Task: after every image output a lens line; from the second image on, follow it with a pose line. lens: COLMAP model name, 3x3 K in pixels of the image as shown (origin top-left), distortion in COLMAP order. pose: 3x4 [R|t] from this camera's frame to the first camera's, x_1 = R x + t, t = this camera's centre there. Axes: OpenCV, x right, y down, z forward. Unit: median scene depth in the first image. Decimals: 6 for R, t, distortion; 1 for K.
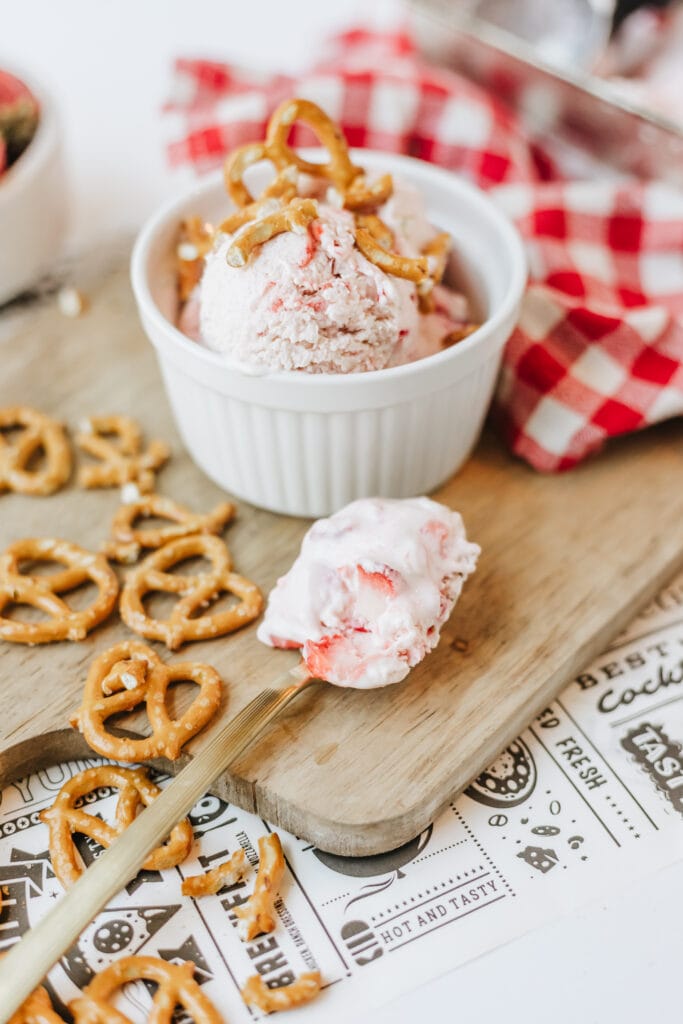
lens RADIAL K [[1671.5, 0, 349.4], [0, 1671.5, 517.5], [0, 0, 1]] dist [0.032924, 0.000000]
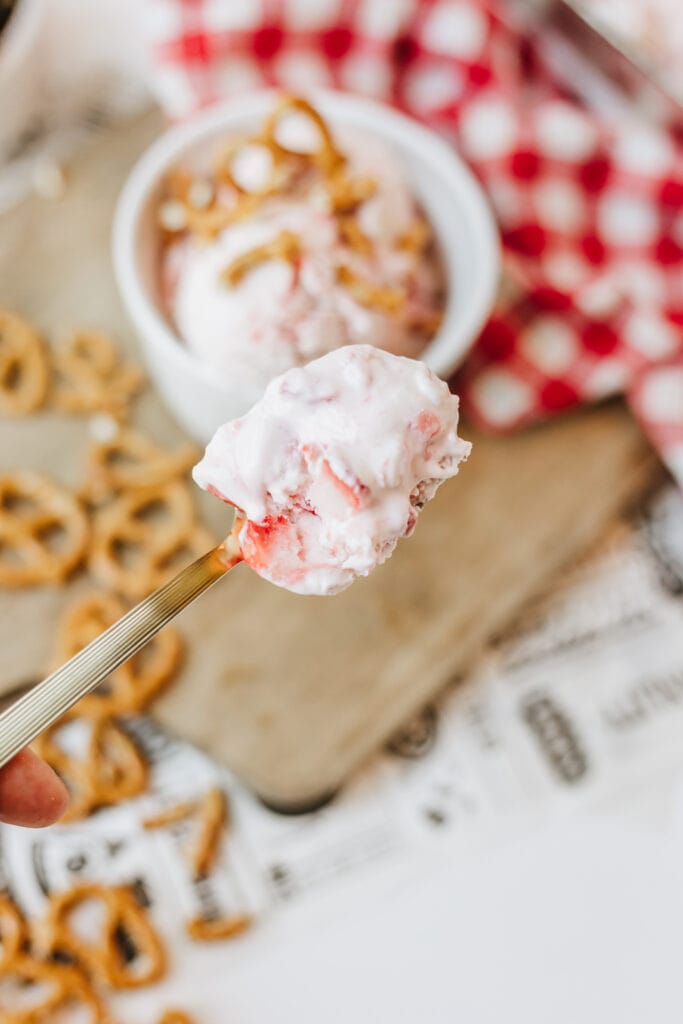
lens RADIAL K [[1671.5, 0, 347.2], [0, 1671.5, 509.8], [0, 0, 1]] dist [0.032924, 0.000000]
pose [[0.994170, 0.084825, 0.066568, -0.045540], [-0.102957, 0.930210, 0.352291, -0.391470], [-0.032039, -0.357090, 0.933520, -0.033193]]
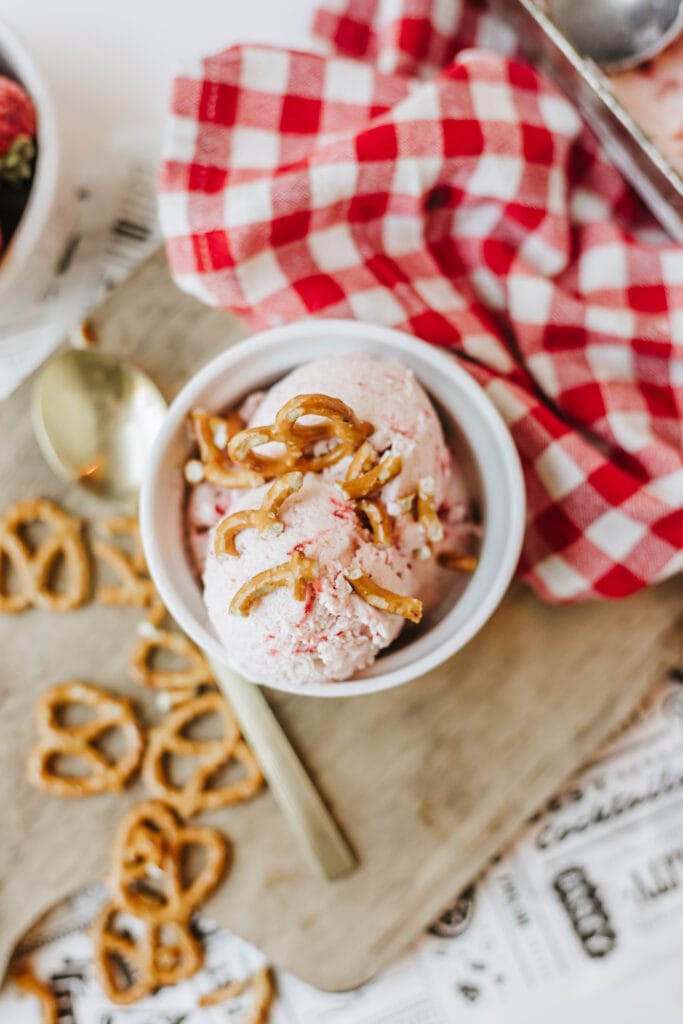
lens RADIAL K [[1671.5, 0, 339.2], [0, 1671.5, 513.6], [0, 0, 1]] dist [0.032924, 0.000000]
pose [[0.998183, 0.060023, -0.005236, -0.002168], [-0.042080, 0.756697, 0.652410, -0.864430], [0.043122, -0.651004, 0.757848, 0.239494]]
